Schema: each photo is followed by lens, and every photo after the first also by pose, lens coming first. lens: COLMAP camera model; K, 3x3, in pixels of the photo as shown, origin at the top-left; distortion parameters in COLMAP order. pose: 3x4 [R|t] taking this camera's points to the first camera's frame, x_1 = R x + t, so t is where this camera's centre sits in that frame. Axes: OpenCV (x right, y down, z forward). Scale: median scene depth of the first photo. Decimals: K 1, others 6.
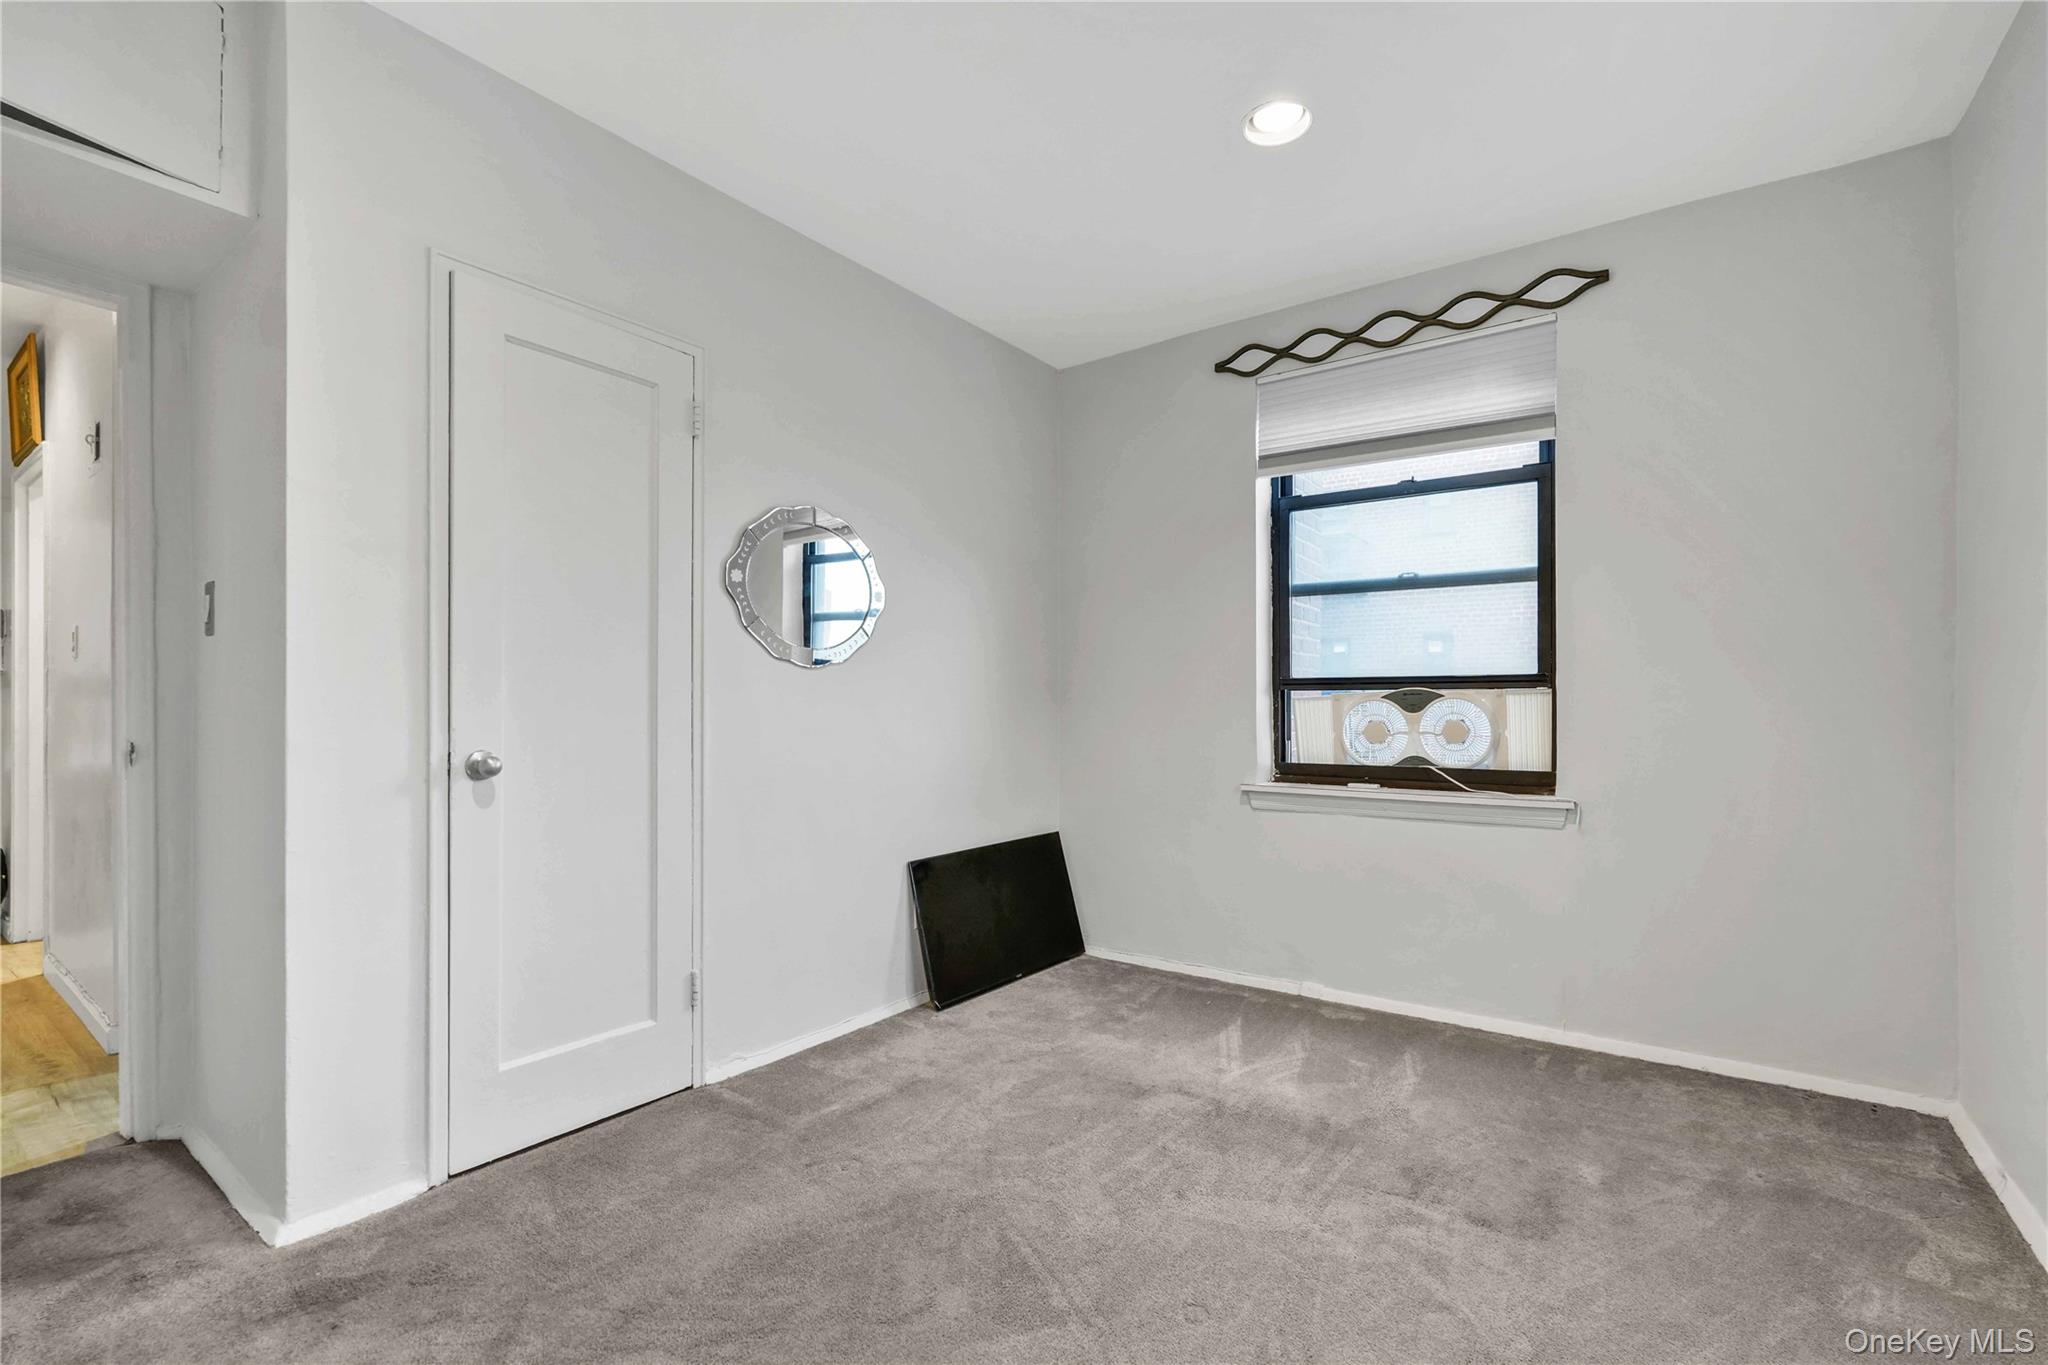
lens RADIAL K [[904.7, 0, 1024.2], [0, 904.7, 678.3], [0, 0, 1]] dist [-0.001916, 0.000515]
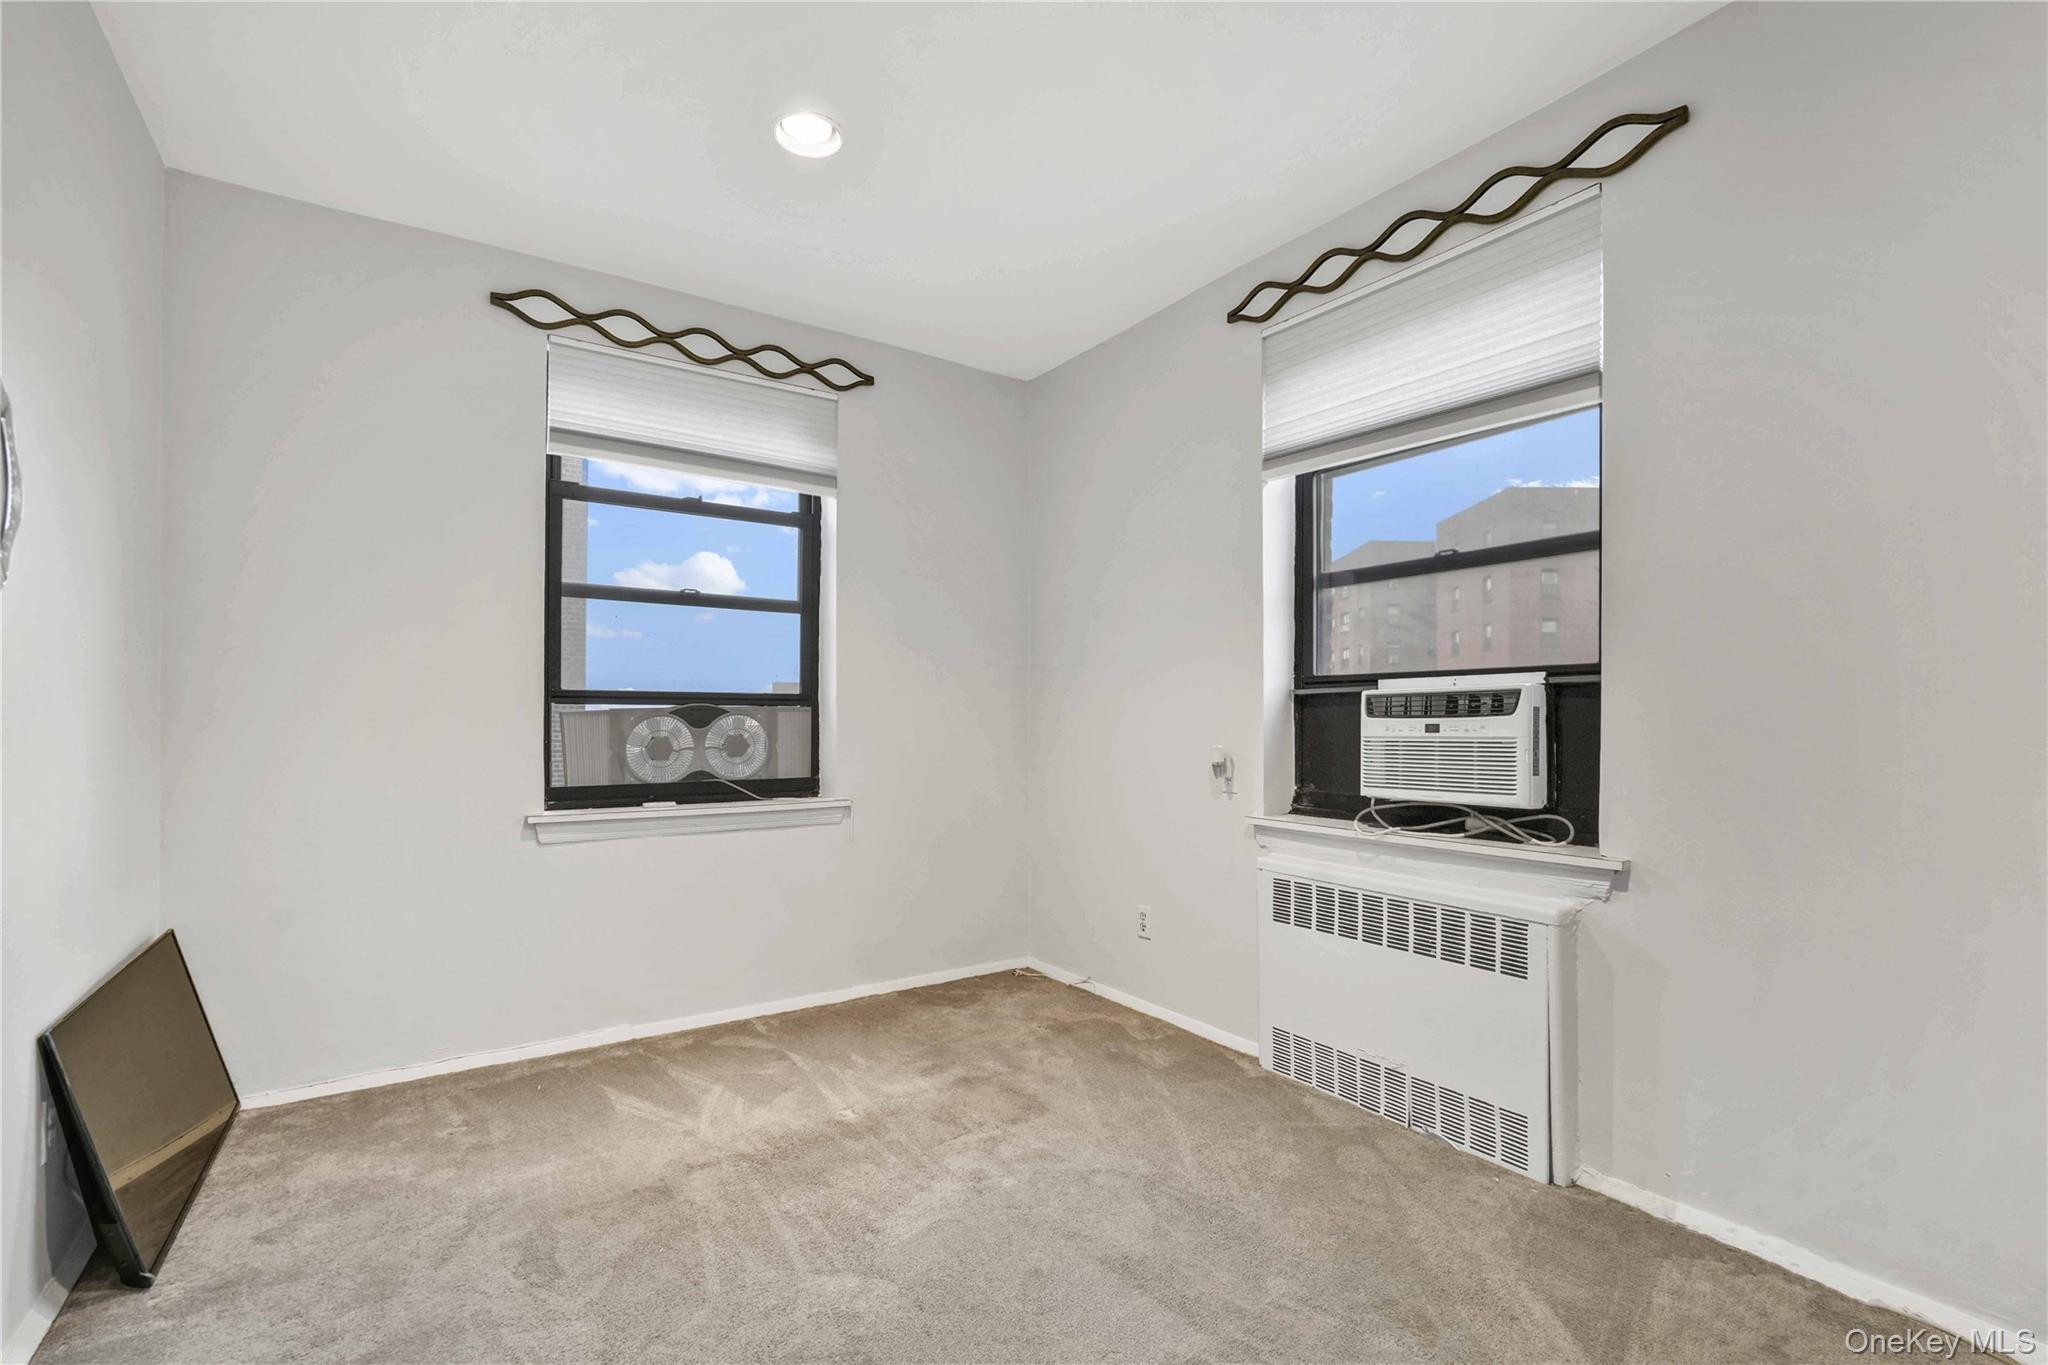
lens RADIAL K [[927.1, 0, 999.9], [0, 927.1, 692.0], [0, 0, 1]] dist [-0.002820, 0.001081]
pose [[0.345141, 0.025826, 0.938195, -0.457918], [-0.028578, 0.999447, -0.016999, 0.005774], [-0.938116, -0.020945, 0.345688, 0.342732]]
